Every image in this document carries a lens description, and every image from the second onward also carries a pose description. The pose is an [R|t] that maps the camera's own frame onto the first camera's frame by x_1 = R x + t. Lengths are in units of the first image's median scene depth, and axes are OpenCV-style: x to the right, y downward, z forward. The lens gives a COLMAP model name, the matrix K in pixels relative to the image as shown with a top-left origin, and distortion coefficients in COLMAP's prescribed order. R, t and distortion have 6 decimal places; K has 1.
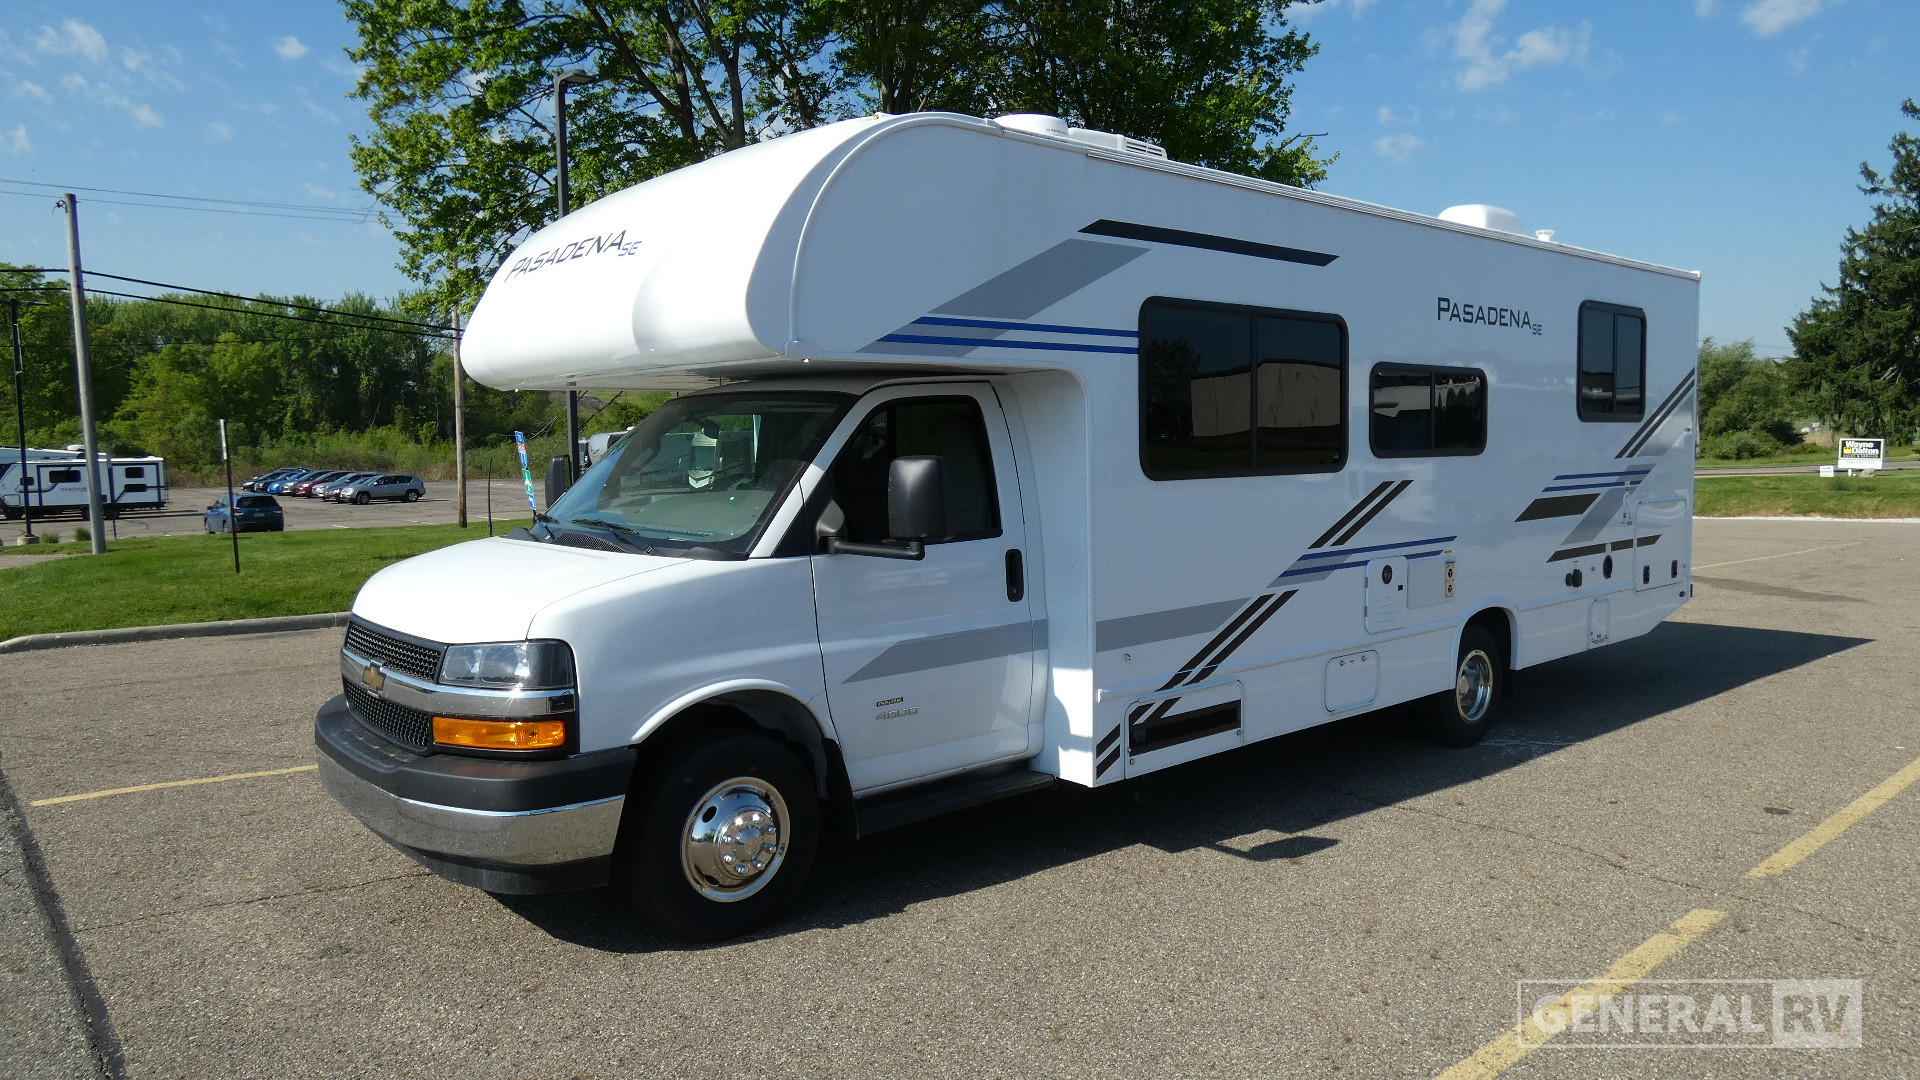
lens RADIAL K [[1277.7, 0, 959.7], [0, 1277.7, 540.1], [0, 0, 1]] dist [-0.005184, -0.000689]
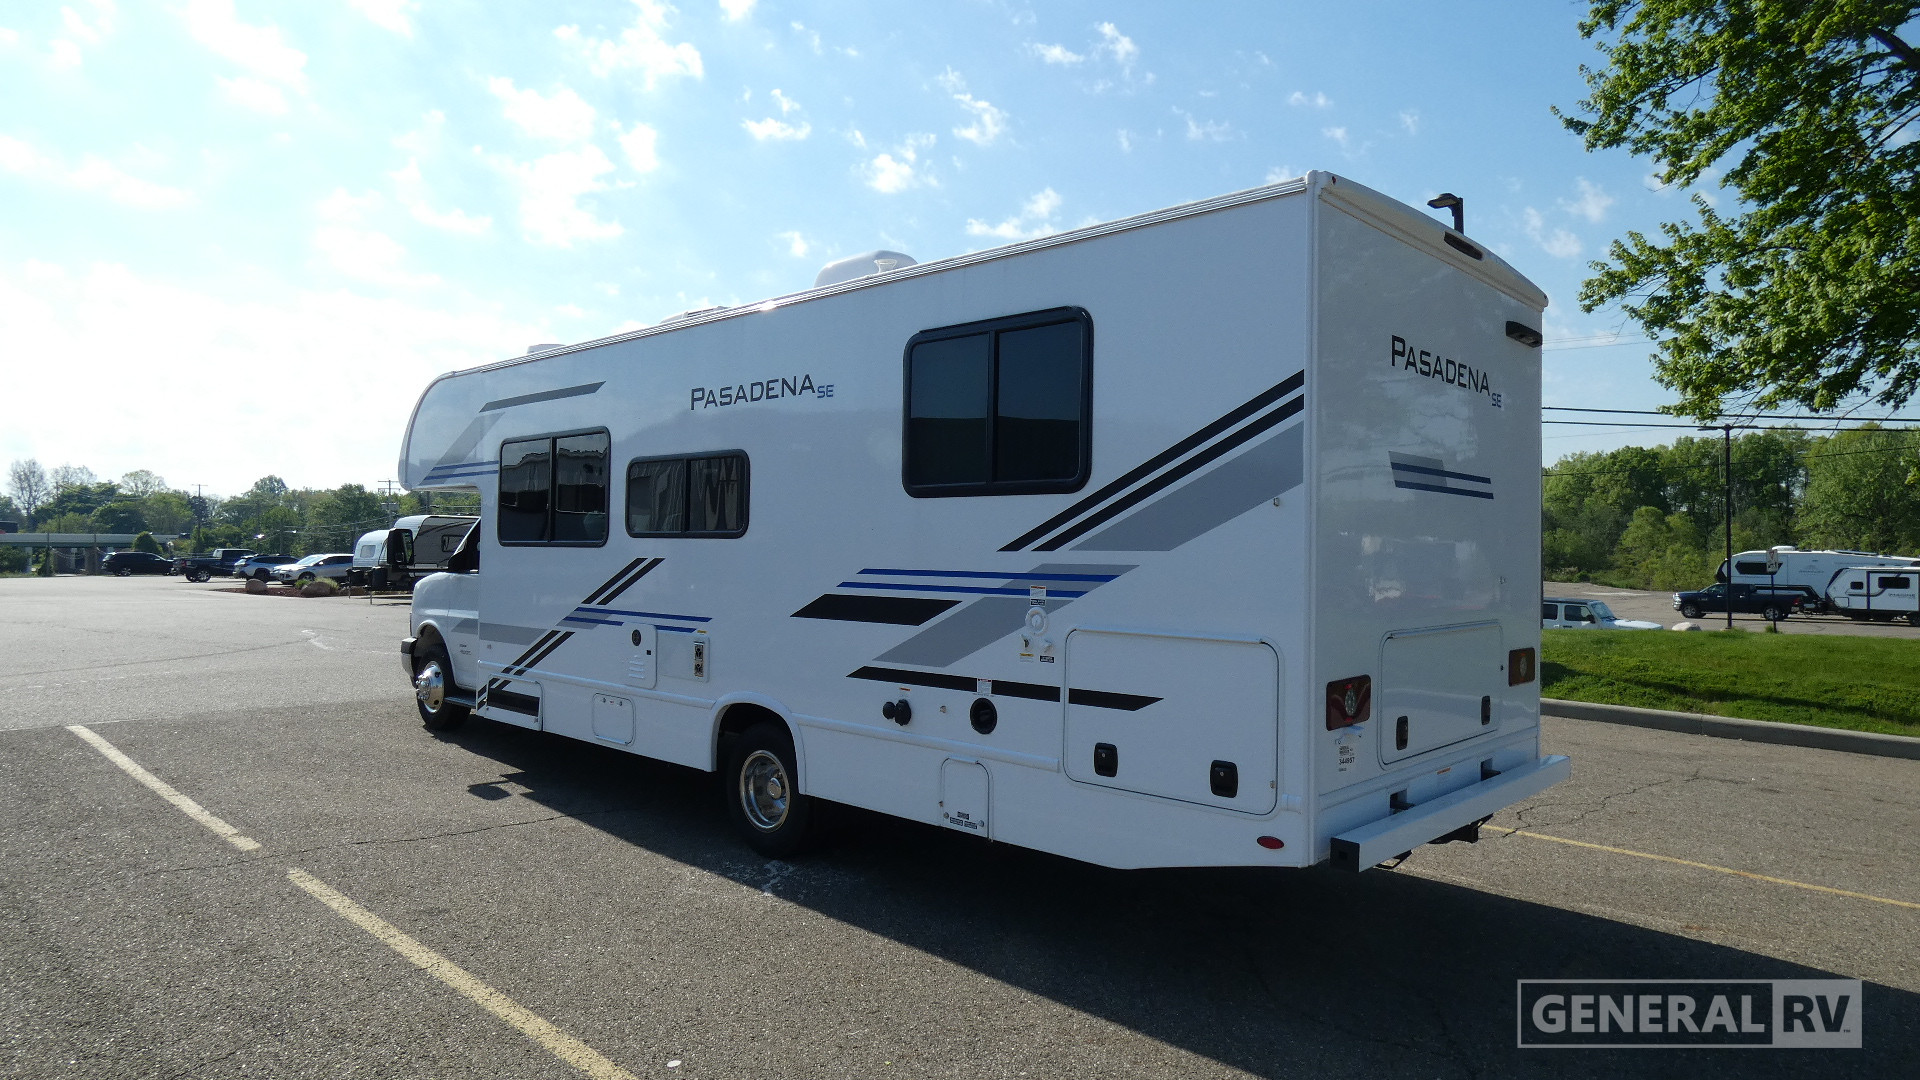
lens RADIAL K [[1151.7, 0, 957.7], [0, 1151.7, 538.4], [0, 0, 1]] dist [-0.002952, -0.005299]
pose [[0.089617, 0.002197, -0.995974, 1.249329], [-0.091138, 0.995820, -0.006004, -0.074186], [0.991798, 0.091309, 0.089443, 1.056075]]
